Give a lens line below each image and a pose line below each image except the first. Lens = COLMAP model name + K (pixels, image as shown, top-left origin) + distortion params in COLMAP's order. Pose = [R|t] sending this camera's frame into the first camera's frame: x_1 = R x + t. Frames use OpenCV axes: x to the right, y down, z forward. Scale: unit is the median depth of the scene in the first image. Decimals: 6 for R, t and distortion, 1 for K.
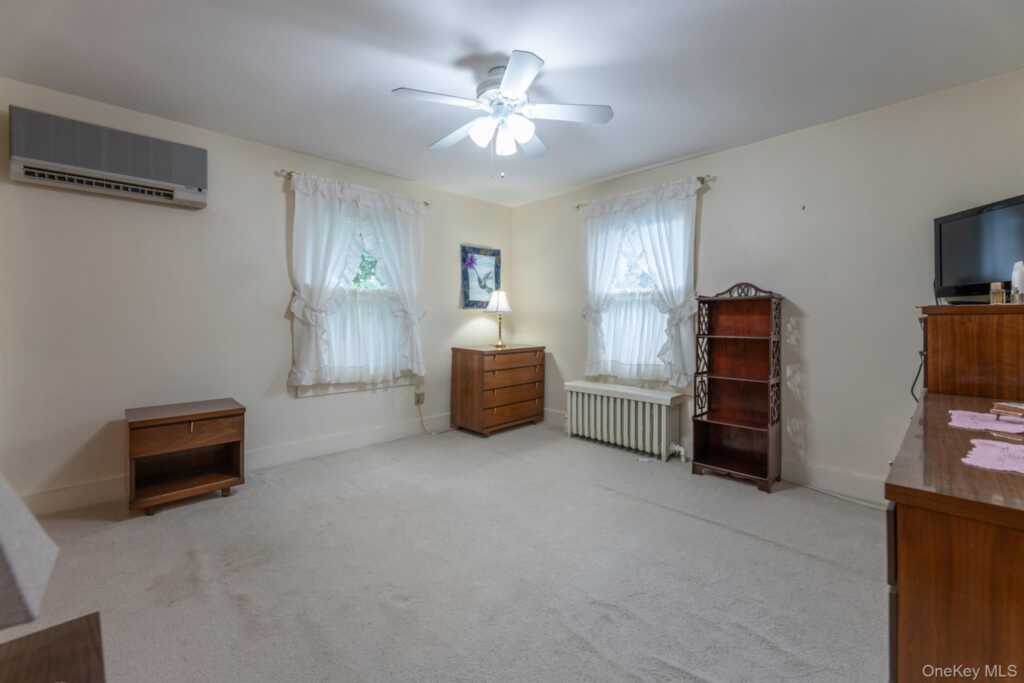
lens RADIAL K [[408.8, 0, 511.0], [0, 408.8, 322.7], [0, 0, 1]] dist [-0.001209, -0.000157]
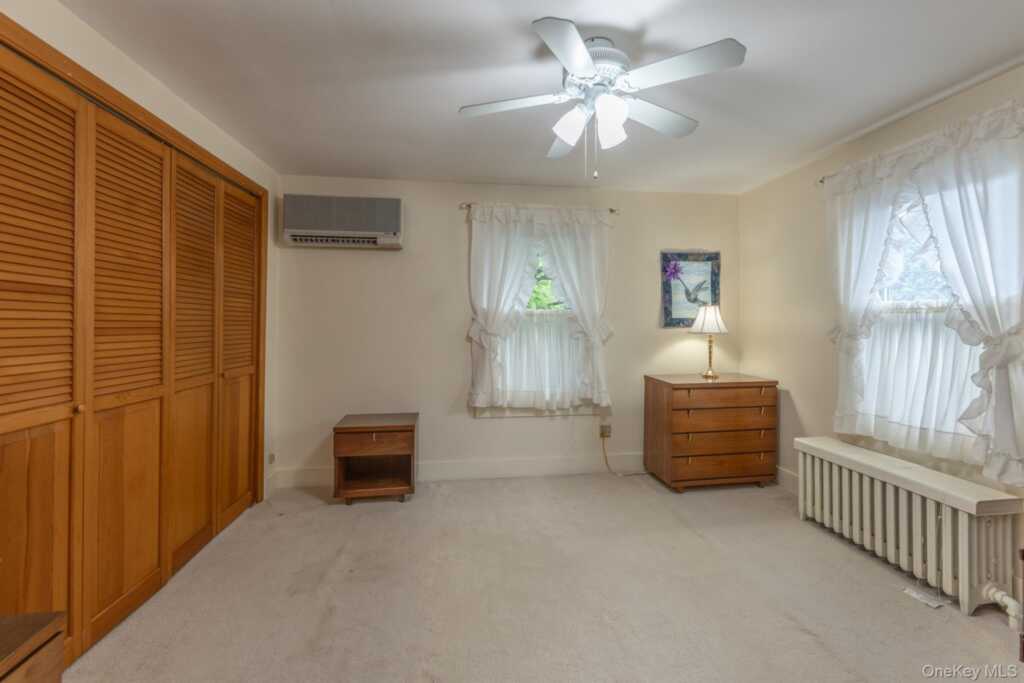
lens RADIAL K [[436.5, 0, 515.4], [0, 436.5, 323.6], [0, 0, 1]] dist [0.001316, 0.000054]
pose [[0.818318, -0.005372, -0.574741, 0.180804], [-0.004906, 0.999855, -0.016330, -0.034894], [0.574745, 0.016183, 0.818173, 0.129173]]
